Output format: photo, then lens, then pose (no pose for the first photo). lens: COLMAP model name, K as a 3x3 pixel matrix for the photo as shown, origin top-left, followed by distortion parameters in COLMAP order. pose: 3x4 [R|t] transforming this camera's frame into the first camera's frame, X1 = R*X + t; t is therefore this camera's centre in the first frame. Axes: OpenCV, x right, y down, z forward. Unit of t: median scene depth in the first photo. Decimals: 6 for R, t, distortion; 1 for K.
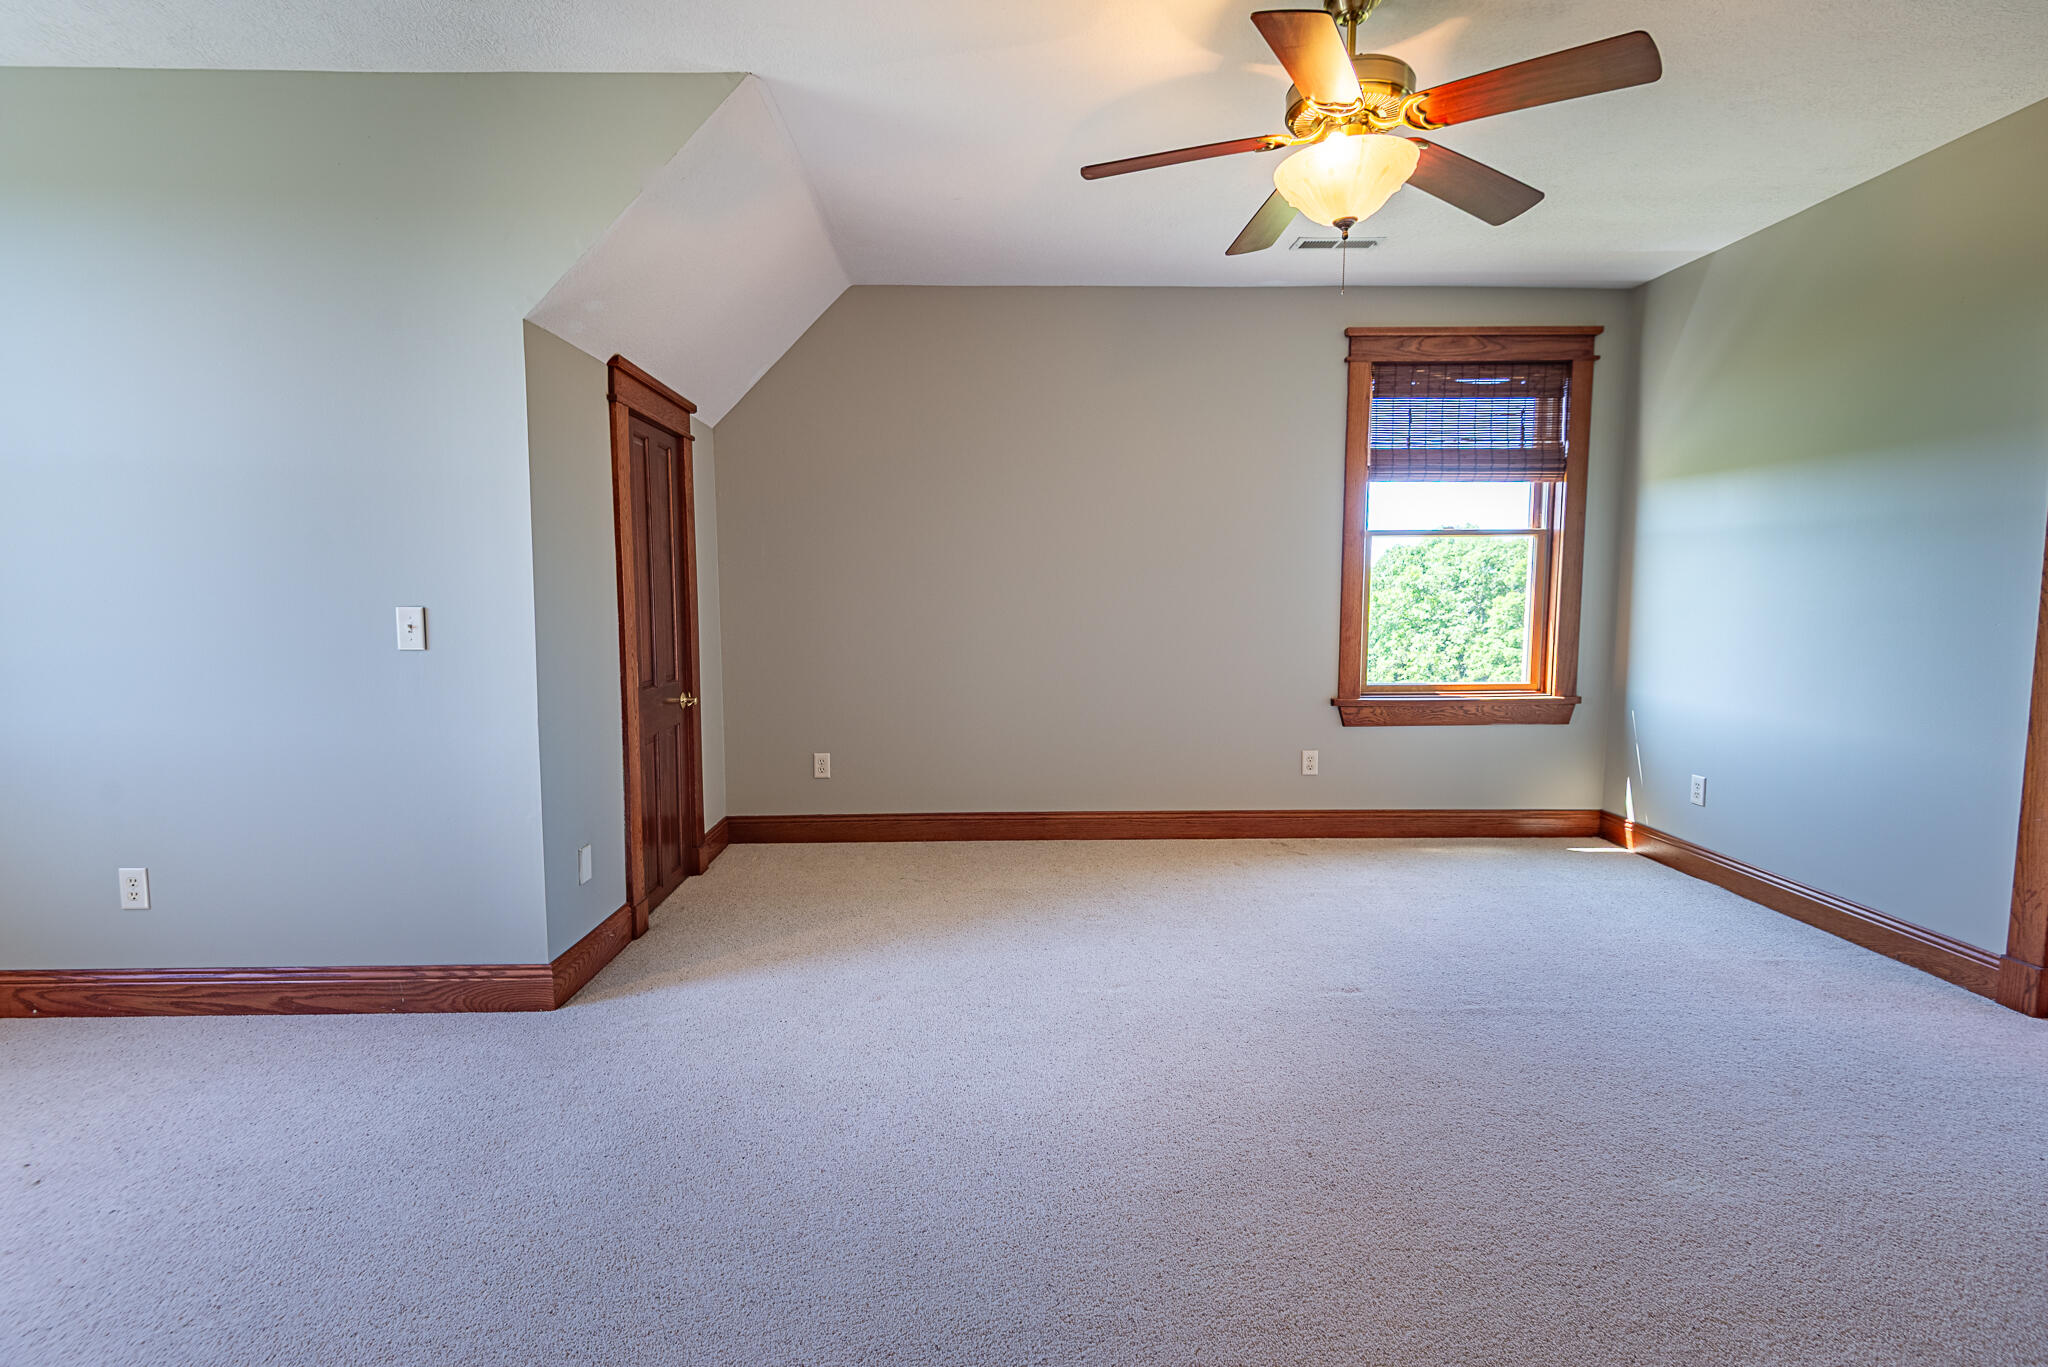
lens RADIAL K [[961.5, 0, 1024.0], [0, 961.5, 683.5], [0, 0, 1]] dist [0.020211, -0.000719]
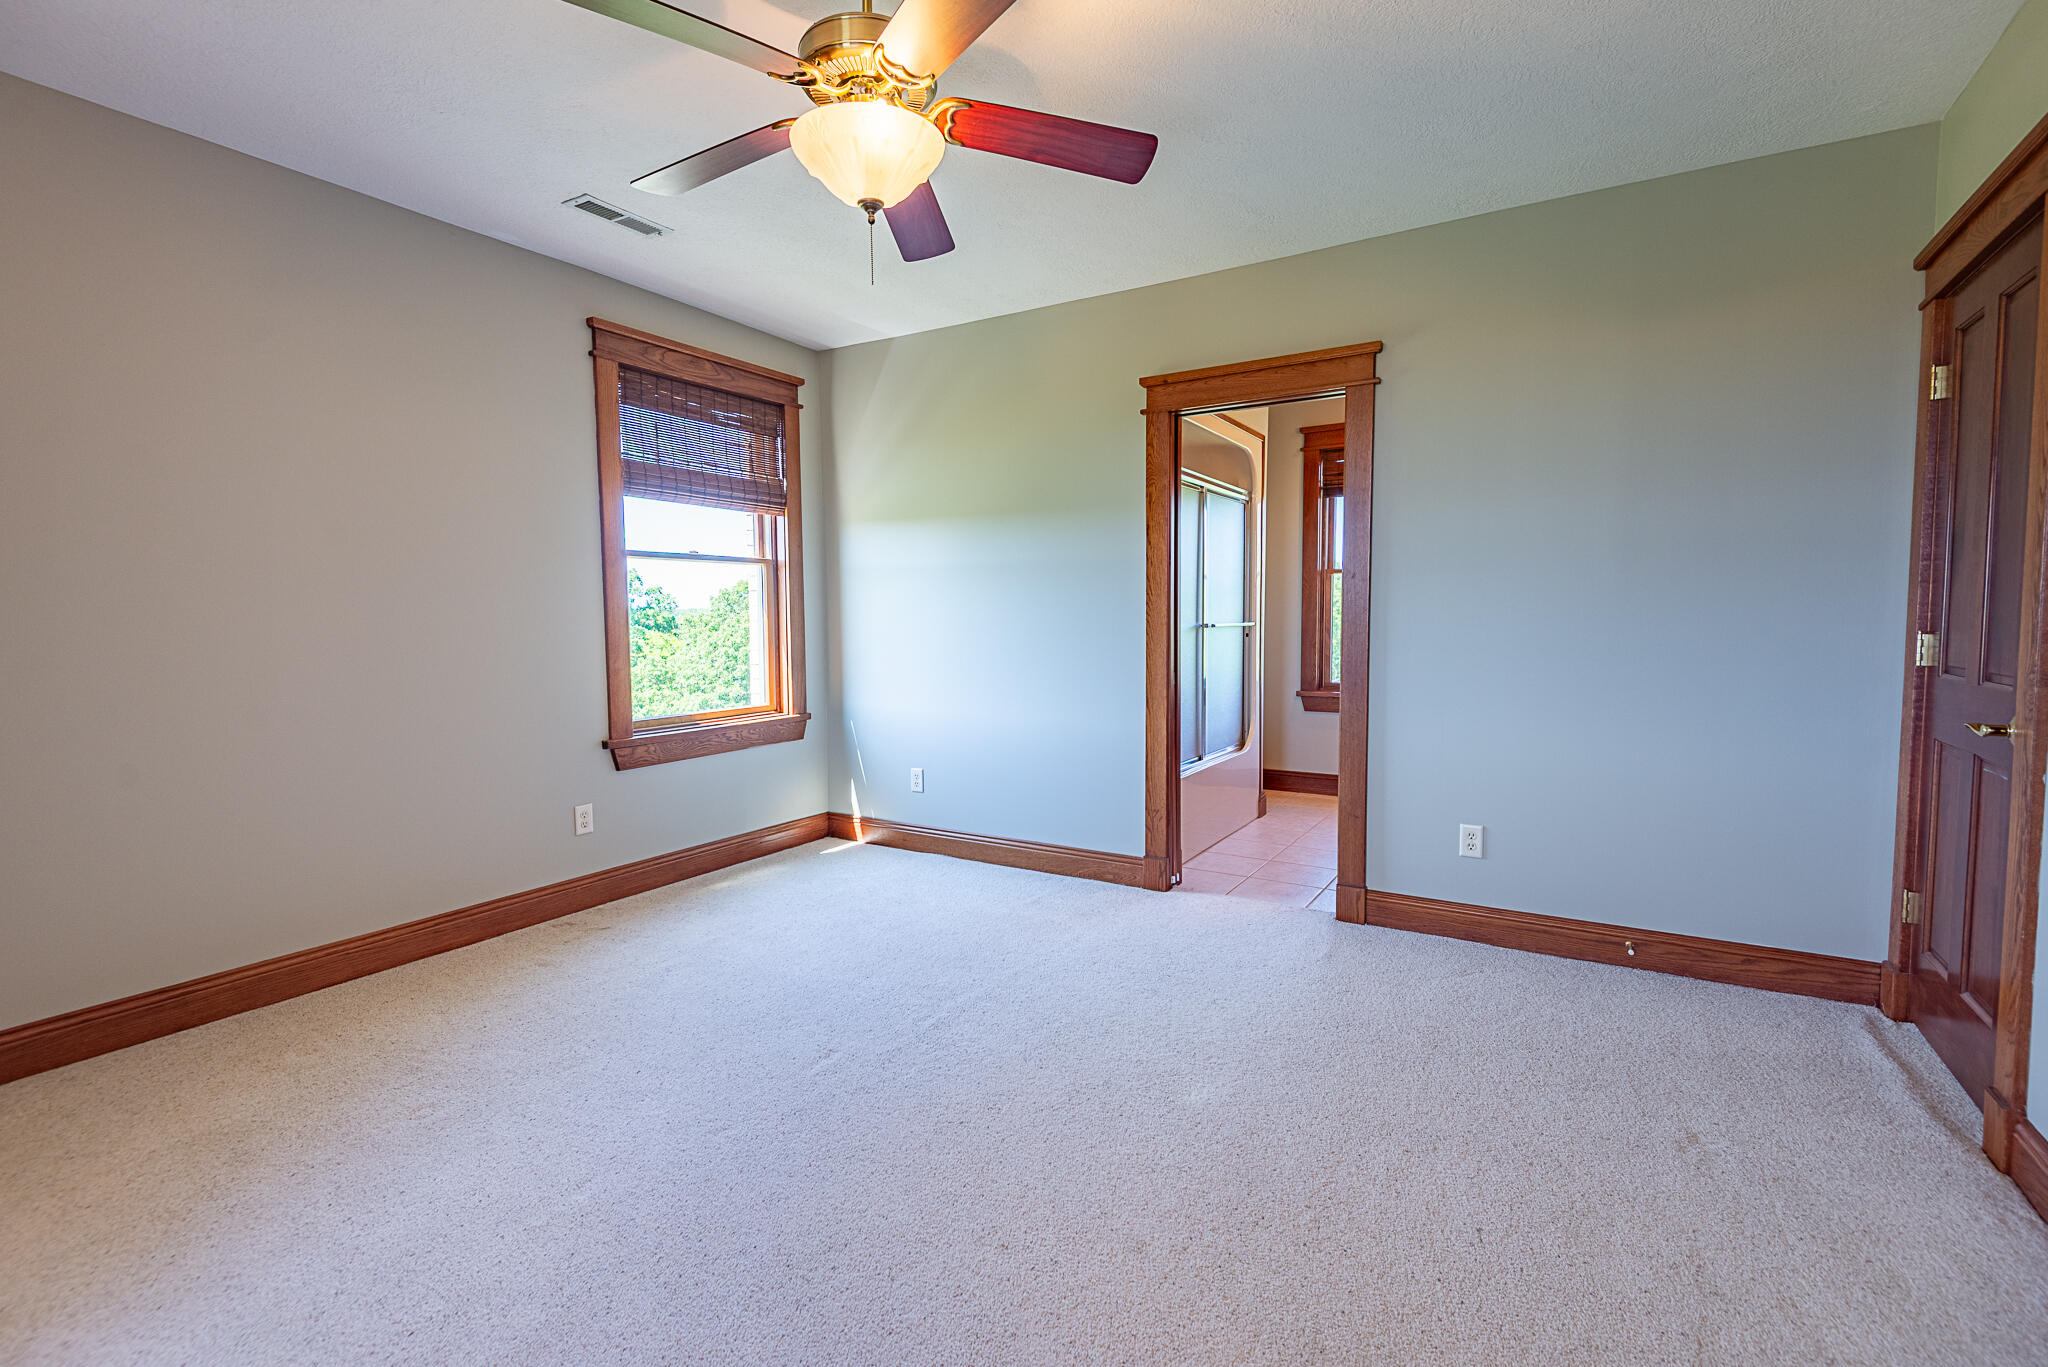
lens RADIAL K [[925.5, 0, 1024.0], [0, 925.5, 683.5], [0, 0, 1]] dist [0.025711, -0.000268]
pose [[0.544684, -0.064820, 0.836133, -0.174878], [0.086074, 0.996064, 0.021147, -0.021469], [-0.834213, 0.060451, 0.548119, 0.224001]]
